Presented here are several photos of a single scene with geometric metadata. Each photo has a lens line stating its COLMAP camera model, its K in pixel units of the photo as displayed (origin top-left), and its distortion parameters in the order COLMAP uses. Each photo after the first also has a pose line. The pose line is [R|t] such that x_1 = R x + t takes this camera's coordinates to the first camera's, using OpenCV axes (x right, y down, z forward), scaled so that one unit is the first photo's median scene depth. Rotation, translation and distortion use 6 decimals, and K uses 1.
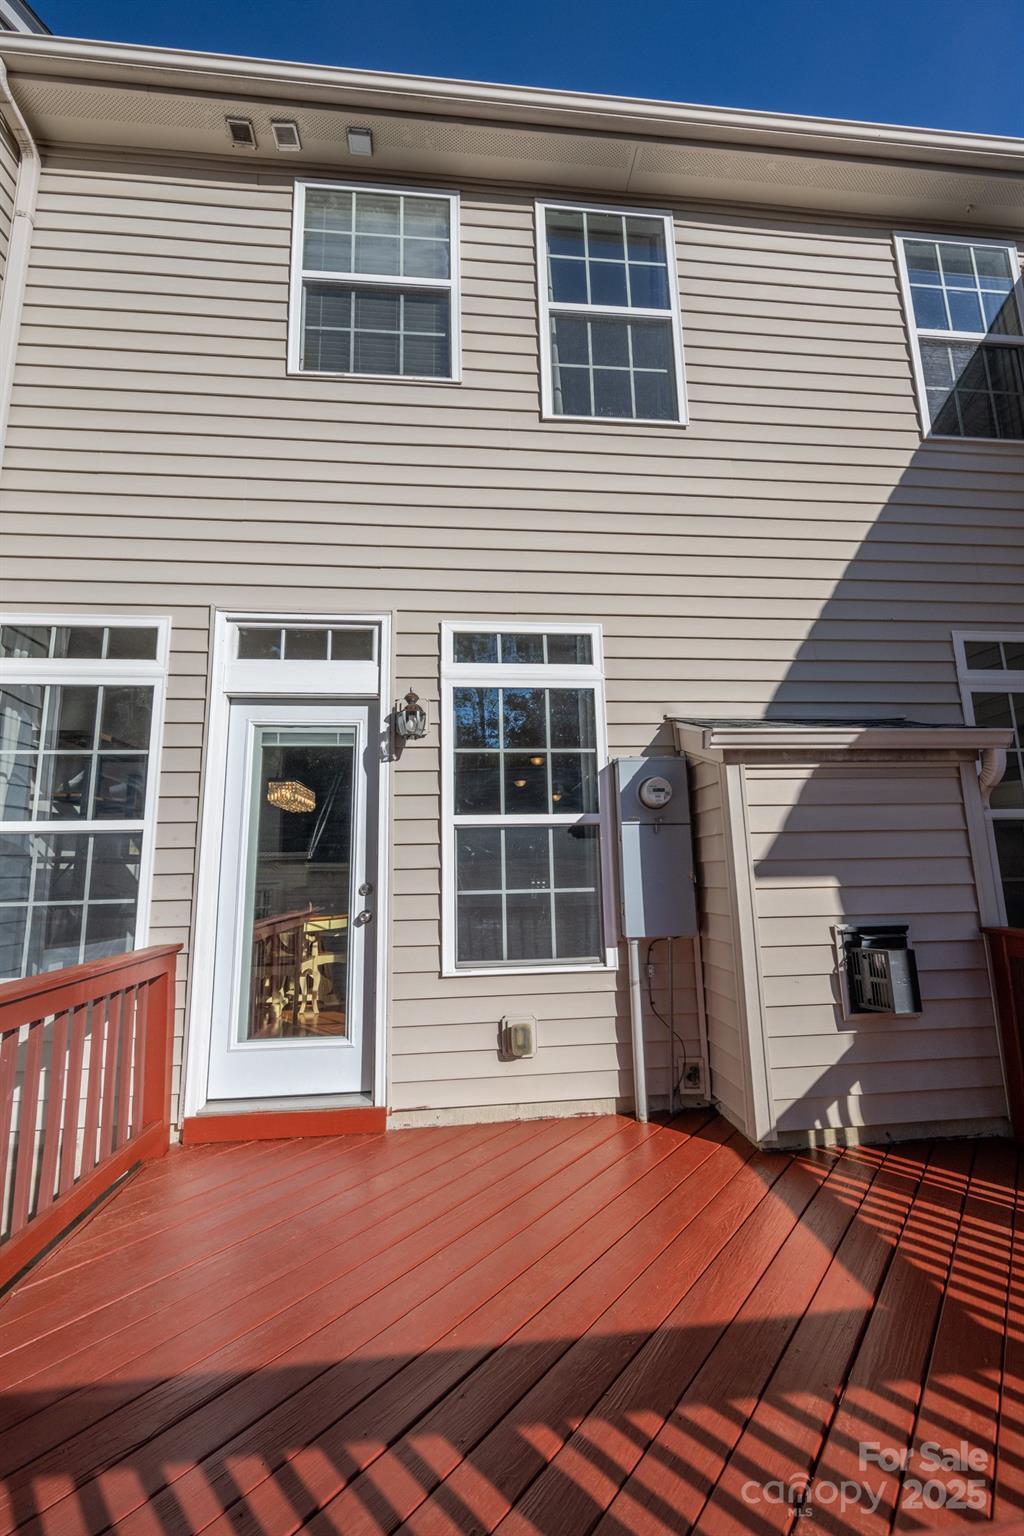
lens RADIAL K [[603.9, 0, 512.0], [0, 603.9, 768.0], [0, 0, 1]] dist [-0.002422, -0.000395]
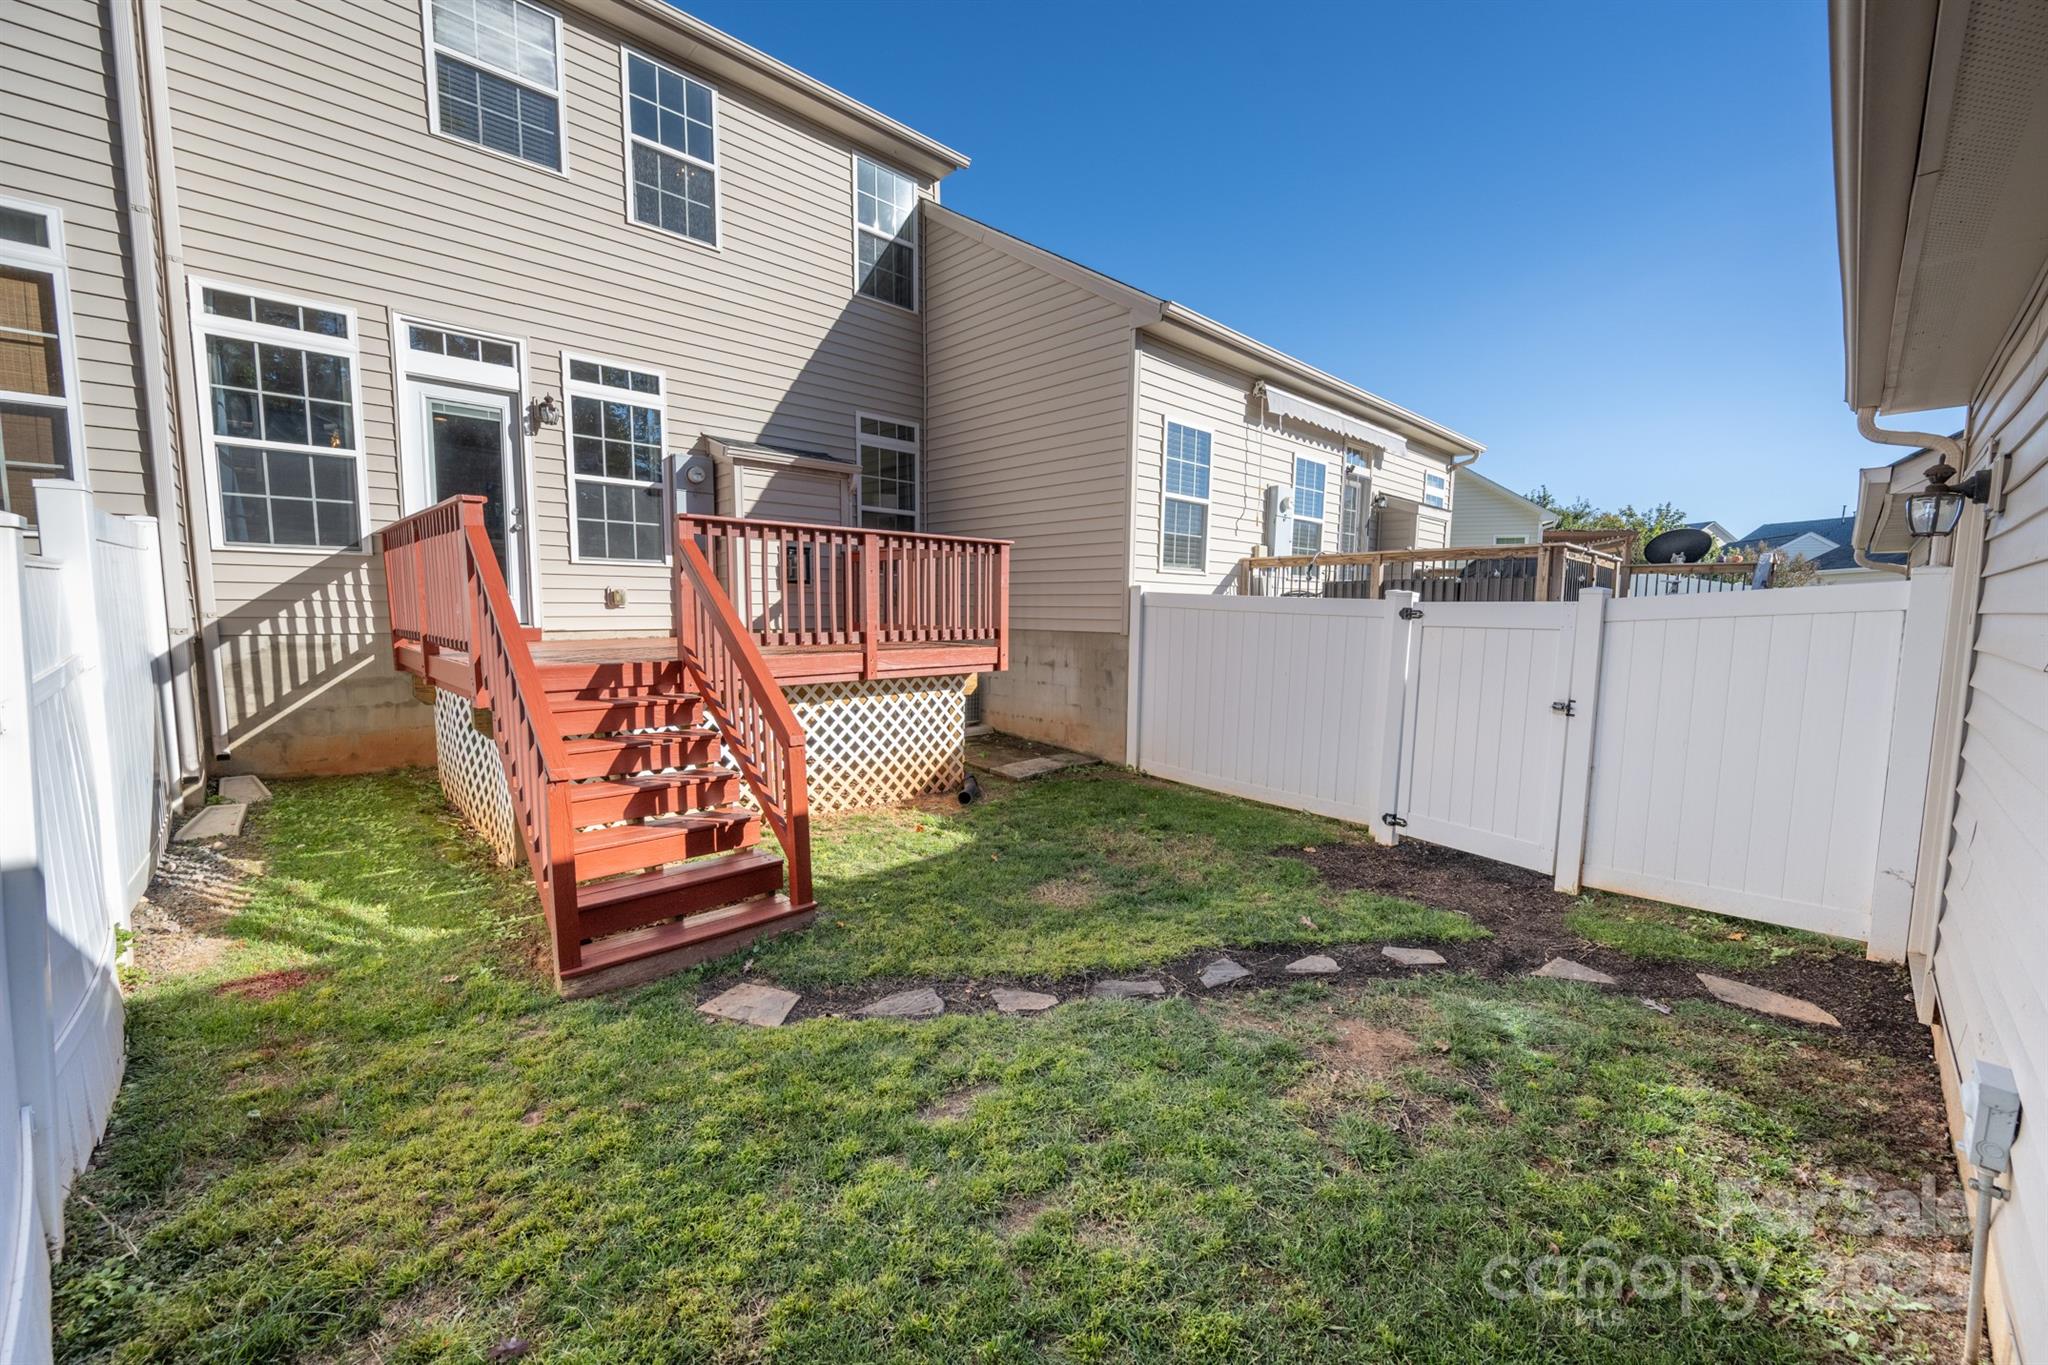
lens RADIAL K [[805.3, 0, 1024.0], [0, 805.3, 682.5], [0, 0, 1]] dist [-0.002422, -0.000395]
pose [[0.779693, -0.032479, 0.625319, -0.540004], [-0.119889, 0.972435, 0.199994, 0.043694], [-0.614577, -0.230903, 0.754307, -1.628494]]
